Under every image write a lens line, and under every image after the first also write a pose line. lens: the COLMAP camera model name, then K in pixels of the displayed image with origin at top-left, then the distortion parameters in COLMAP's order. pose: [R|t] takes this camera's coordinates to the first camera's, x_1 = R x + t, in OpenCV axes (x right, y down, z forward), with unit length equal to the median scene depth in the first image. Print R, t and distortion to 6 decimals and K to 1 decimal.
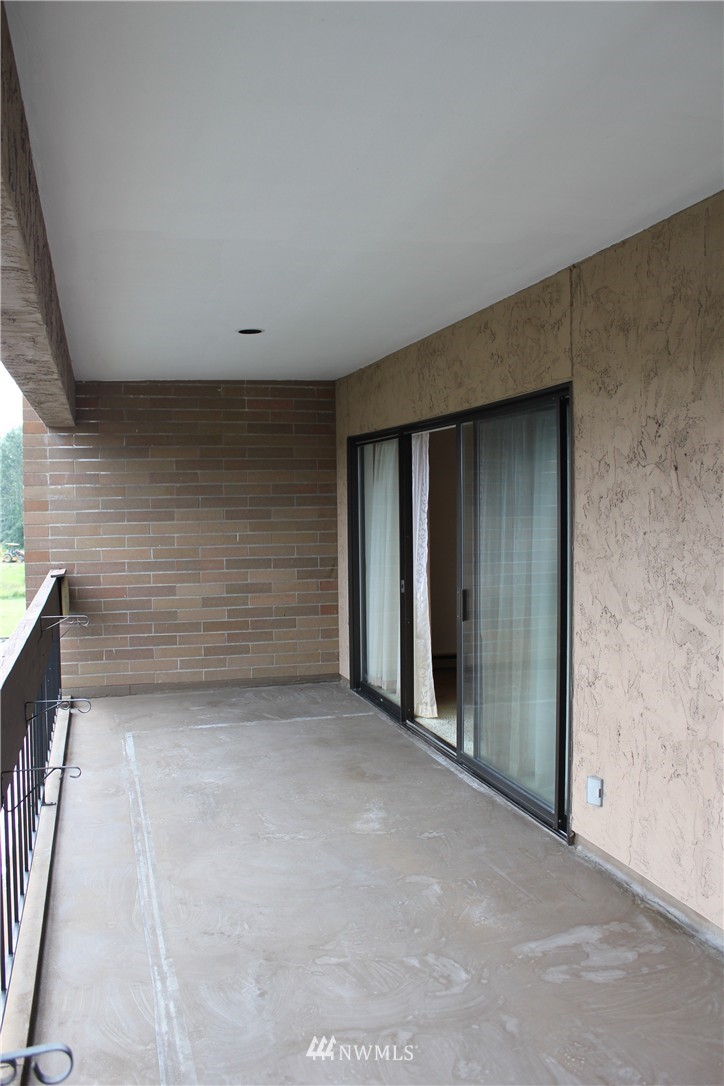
lens RADIAL K [[915.8, 0, 362.0], [0, 915.8, 543.0], [0, 0, 1]] dist [-0.163455, 0.164076]
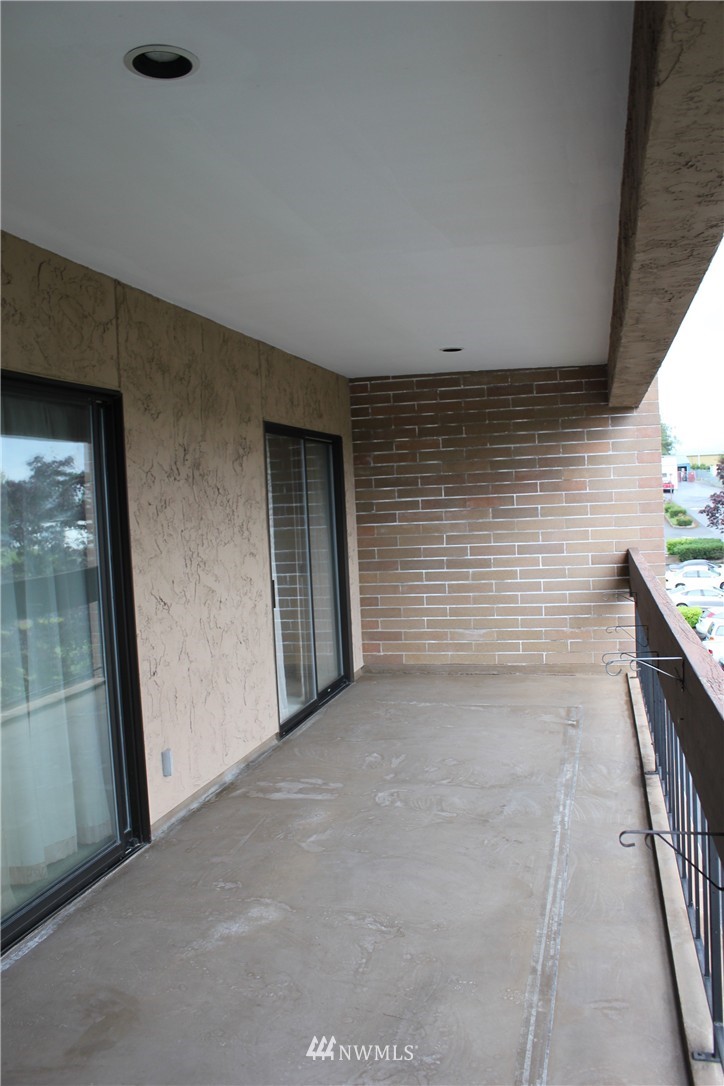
lens RADIAL K [[915.8, 0, 362.0], [0, 915.8, 543.0], [0, 0, 1]] dist [-0.163455, 0.164076]
pose [[-0.856508, 0.027392, 0.515406, -0.610198], [0.076711, 0.994256, 0.074637, -0.073981], [-0.510401, 0.103464, -0.853690, 2.035504]]
